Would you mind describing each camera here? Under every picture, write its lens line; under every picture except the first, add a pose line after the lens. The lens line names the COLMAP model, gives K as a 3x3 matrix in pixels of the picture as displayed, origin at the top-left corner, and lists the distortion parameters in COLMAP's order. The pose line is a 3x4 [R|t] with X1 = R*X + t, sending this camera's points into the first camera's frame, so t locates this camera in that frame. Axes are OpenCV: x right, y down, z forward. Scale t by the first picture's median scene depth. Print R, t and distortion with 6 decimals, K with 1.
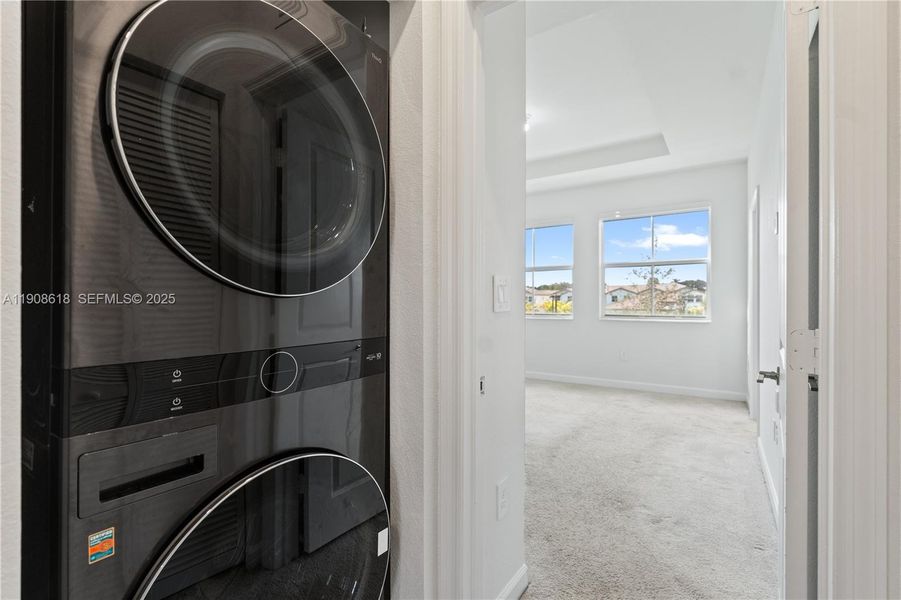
lens RADIAL K [[409.9, 0, 455.4], [0, 409.9, 297.8], [0, 0, 1]] dist [-0.003683, -0.000232]
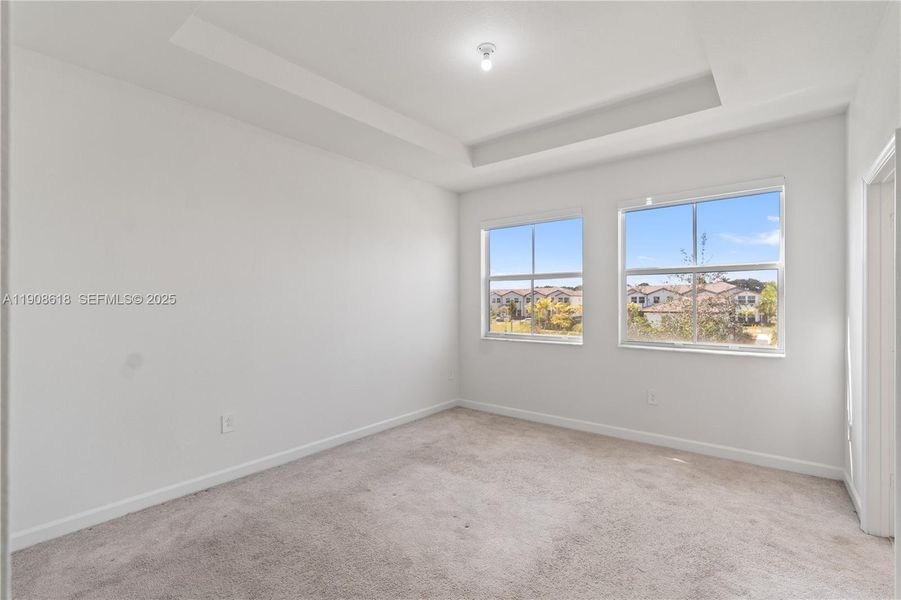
lens RADIAL K [[409.9, 0, 455.4], [0, 409.9, 297.8], [0, 0, 1]] dist [-0.003683, -0.000232]
pose [[0.996129, -0.000710, -0.087904, 0.129785], [0.000709, 1.000000, -0.000033, -0.034473], [0.087904, -0.000030, 0.996129, 0.254753]]
